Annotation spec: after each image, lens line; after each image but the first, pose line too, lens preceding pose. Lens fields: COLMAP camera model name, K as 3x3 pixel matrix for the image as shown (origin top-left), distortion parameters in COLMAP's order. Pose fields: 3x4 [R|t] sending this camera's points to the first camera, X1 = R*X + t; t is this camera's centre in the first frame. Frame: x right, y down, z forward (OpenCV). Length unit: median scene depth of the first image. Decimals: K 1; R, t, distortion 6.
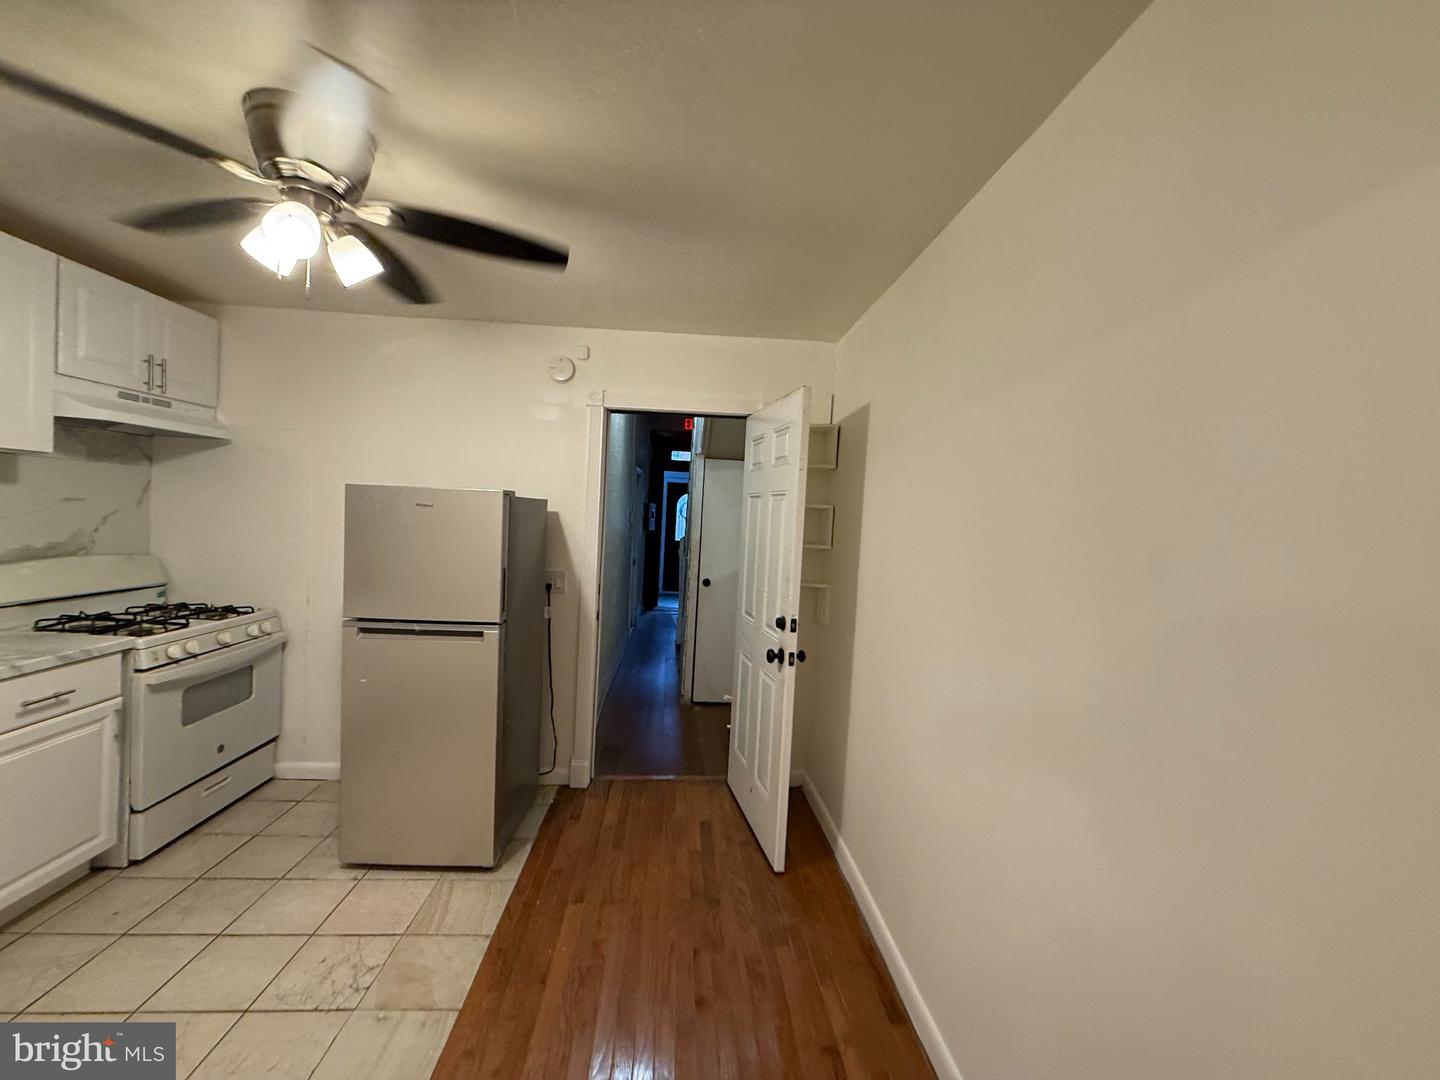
lens RADIAL K [[572.9, 0, 713.8], [0, 572.9, 537.3], [0, 0, 1]] dist [-0.002586, 0.000260]
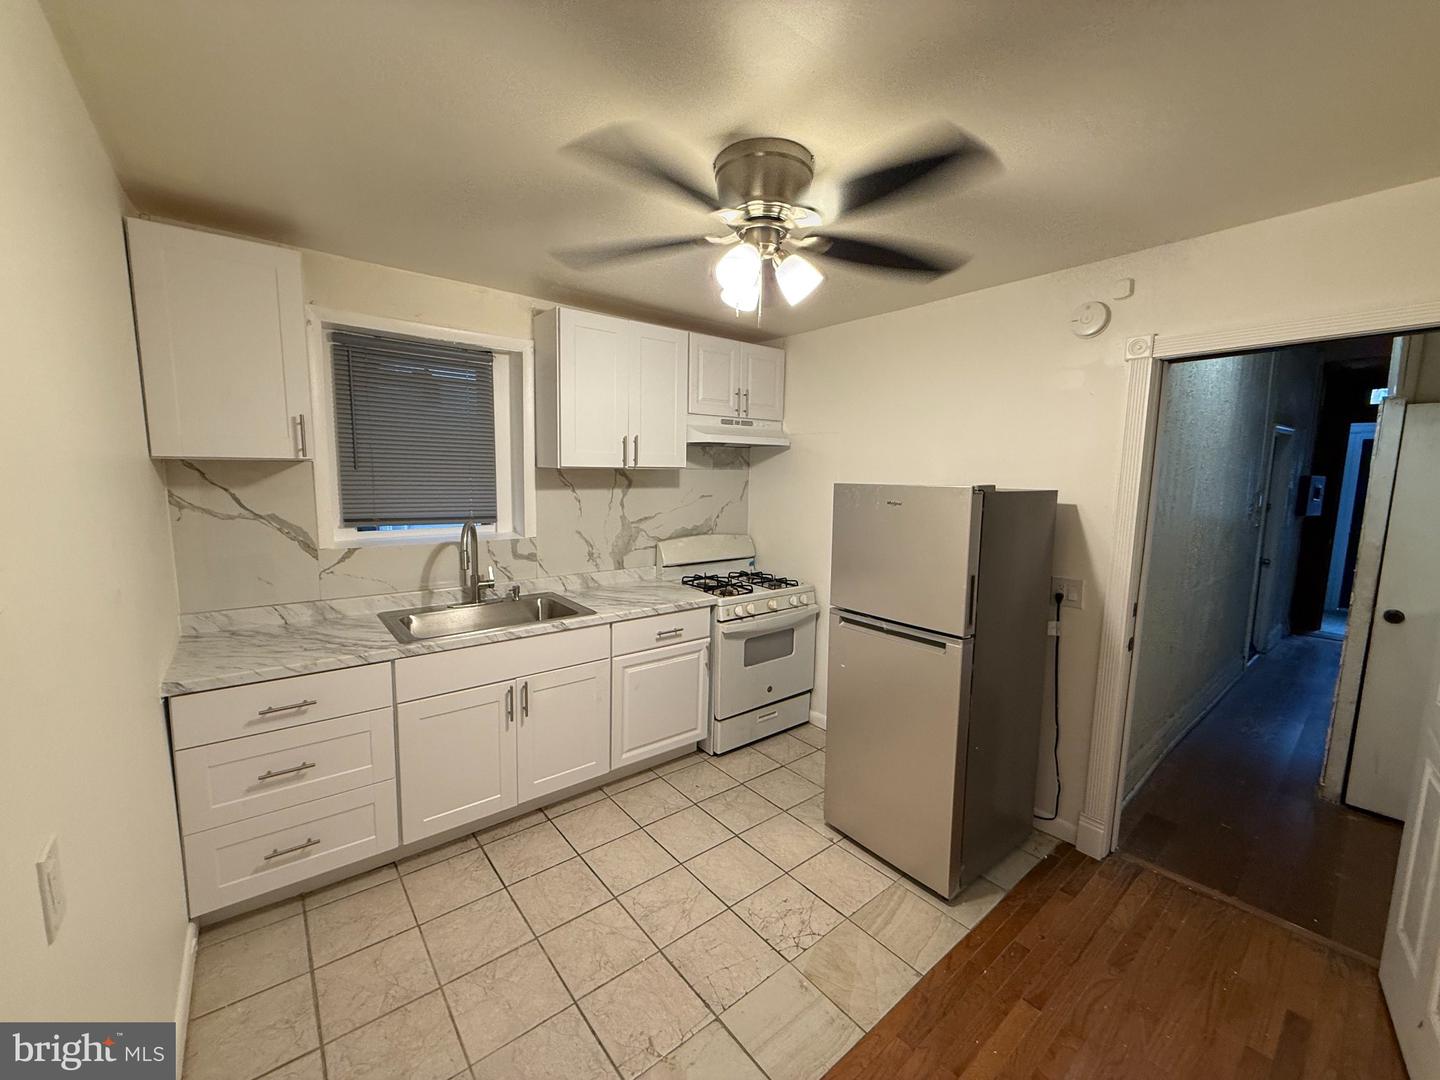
lens RADIAL K [[571.6, 0, 716.5], [0, 571.6, 539.0], [0, 0, 1]] dist [-0.000777, 0.000113]
pose [[0.580434, 0.055349, -0.812424, 0.101804], [-0.015895, 0.998267, 0.056654, -0.041580], [0.814152, -0.019970, 0.580308, 0.169463]]
